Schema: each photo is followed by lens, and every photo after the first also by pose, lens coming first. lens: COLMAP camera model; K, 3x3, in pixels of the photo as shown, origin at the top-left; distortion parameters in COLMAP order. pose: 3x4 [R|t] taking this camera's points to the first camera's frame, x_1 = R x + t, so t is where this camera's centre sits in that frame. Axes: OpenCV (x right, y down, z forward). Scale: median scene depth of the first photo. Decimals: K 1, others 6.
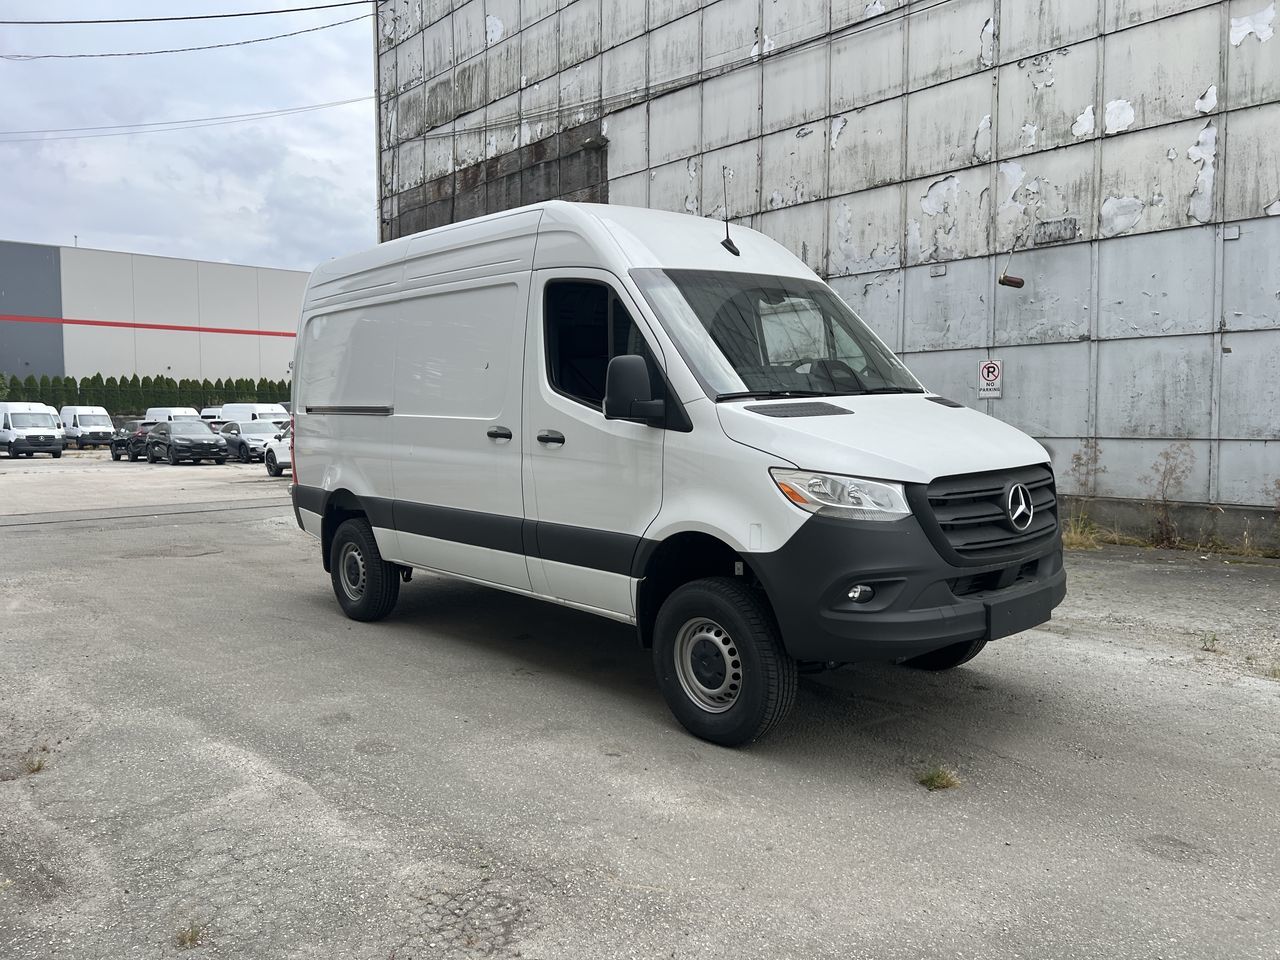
lens RADIAL K [[964.9, 0, 633.8], [0, 964.9, 467.0], [0, 0, 1]] dist [0.057006, -0.057540]
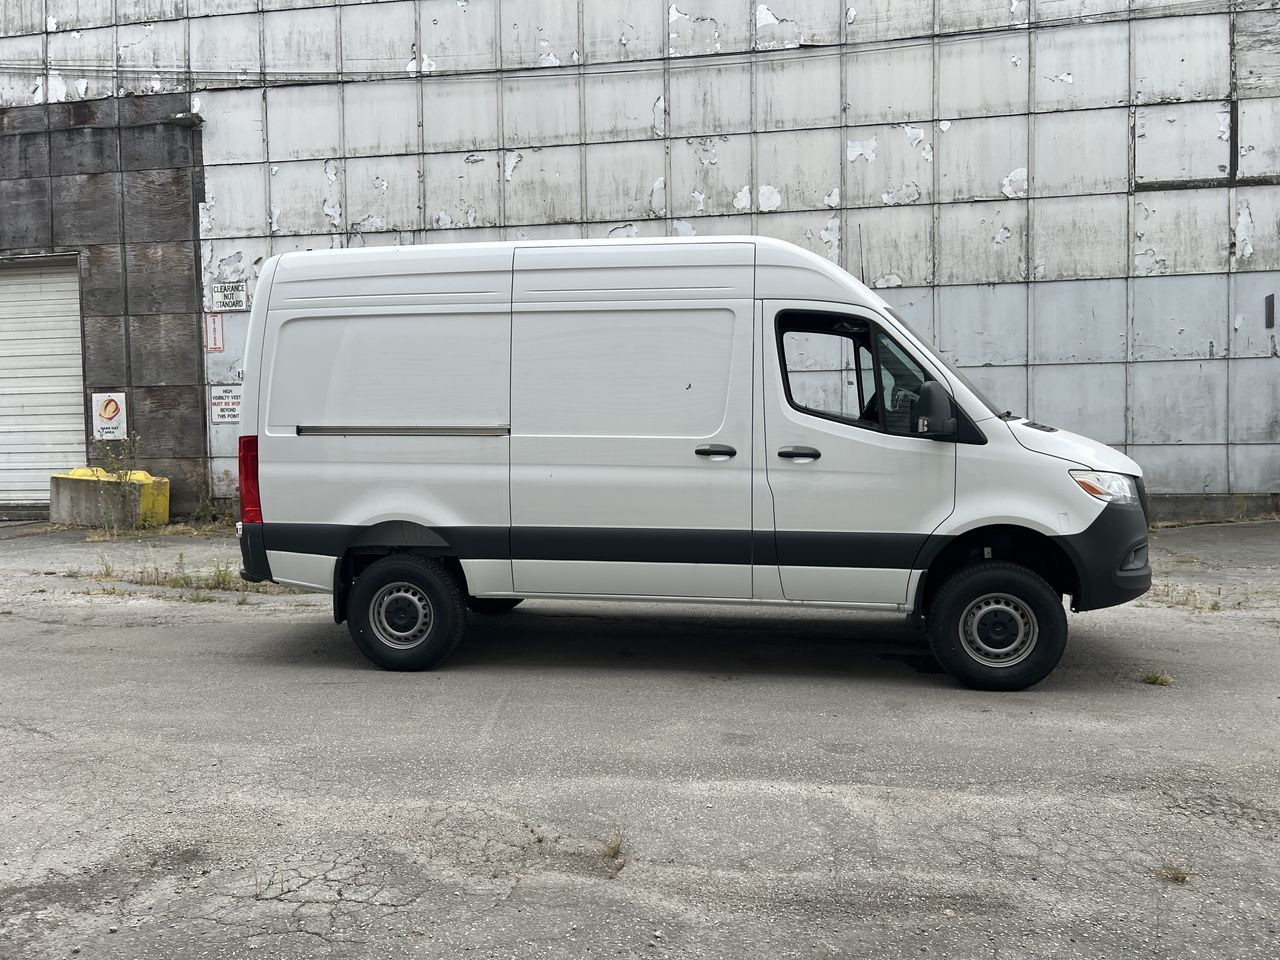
lens RADIAL K [[960.0, 0, 635.4], [0, 960.0, 475.3], [0, 0, 1]] dist [0.057414, -0.060719]
pose [[0.776764, -0.036869, 0.628712, -0.395428], [0.042271, 0.999086, 0.006364, -0.008793], [-0.628372, 0.021633, 0.777612, 0.114504]]
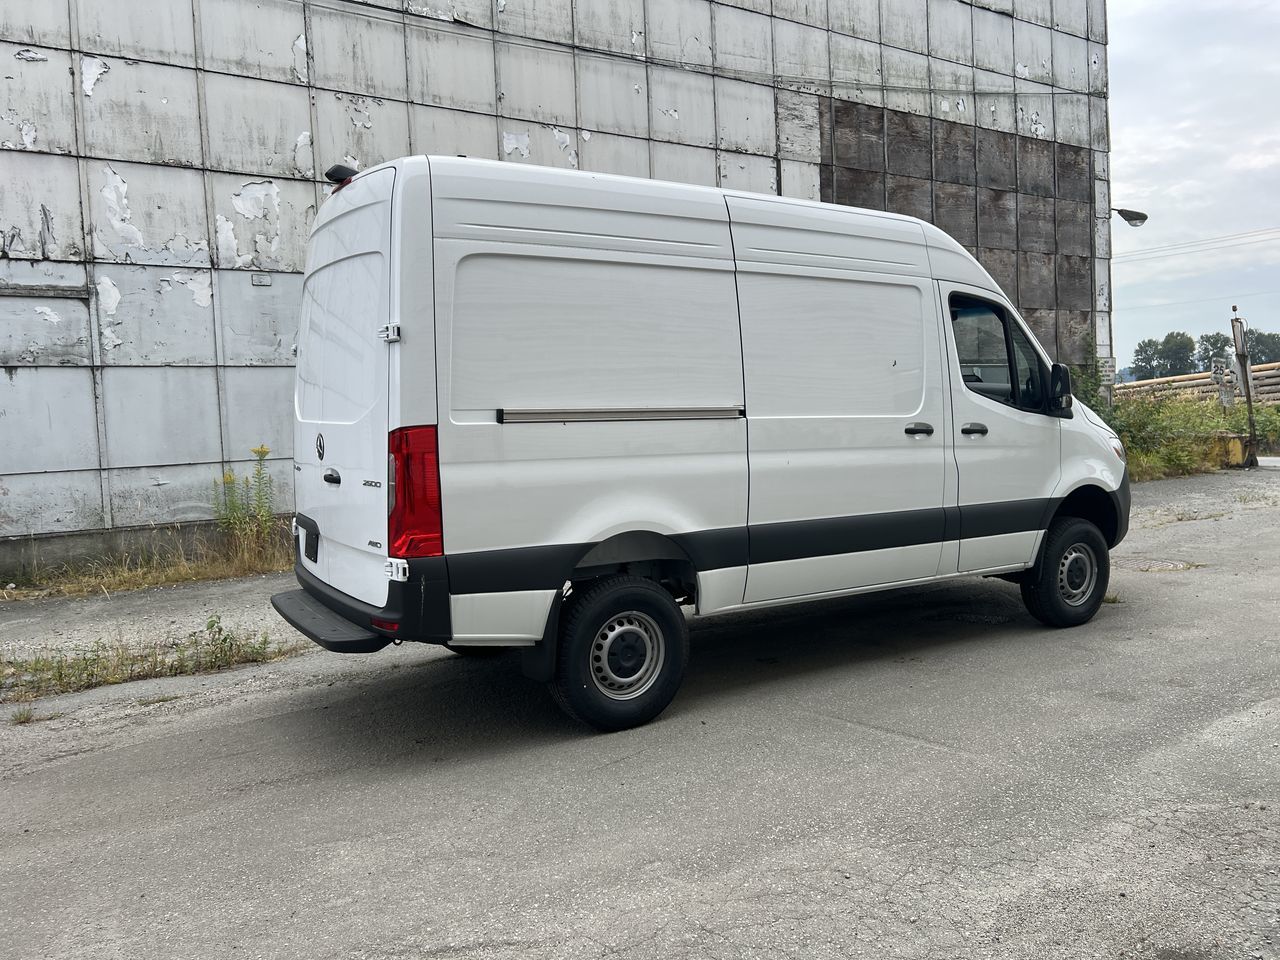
lens RADIAL K [[964.9, 0, 633.8], [0, 964.9, 467.0], [0, 0, 1]] dist [0.057006, -0.057540]
pose [[0.156912, -0.046578, 0.986514, -0.556116], [0.085856, 0.995749, 0.033358, -0.025713], [-0.983874, 0.079464, 0.160244, 0.522808]]
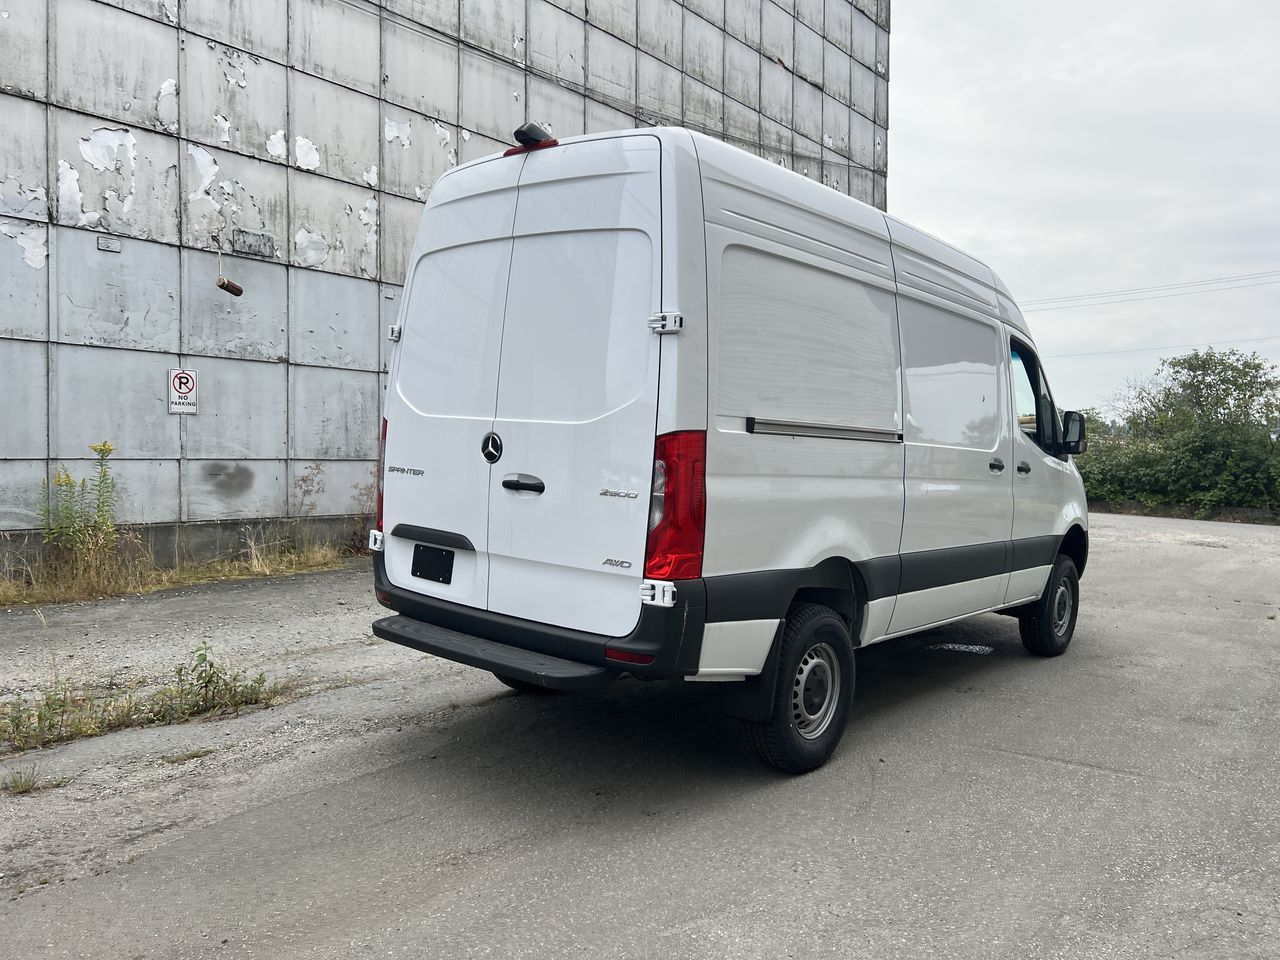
lens RADIAL K [[964.2, 0, 630.7], [0, 964.2, 470.8], [0, 0, 1]] dist [0.055663, -0.052723]
pose [[-0.146434, -0.022006, 0.988976, -0.523359], [0.027954, 0.999261, 0.026374, -0.031260], [-0.988825, 0.031508, -0.145710, 0.714781]]
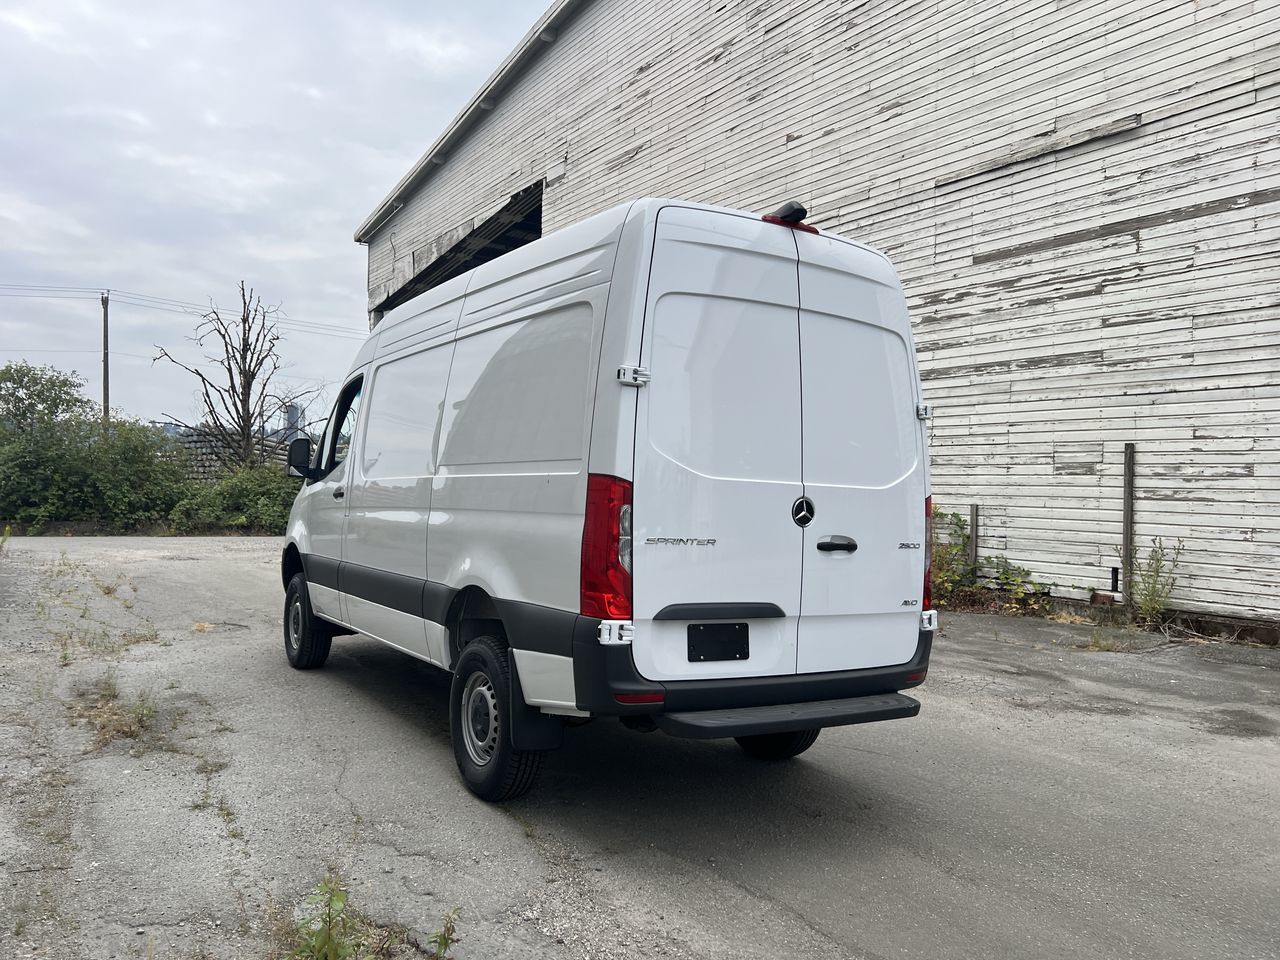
lens RADIAL K [[964.9, 0, 633.8], [0, 964.9, 467.0], [0, 0, 1]] dist [0.057006, -0.057540]
pose [[-0.988053, -0.008305, 0.153888, -0.173489], [-0.003027, 0.999400, 0.034499, -0.059662], [-0.154082, 0.033621, -0.987486, 1.065000]]
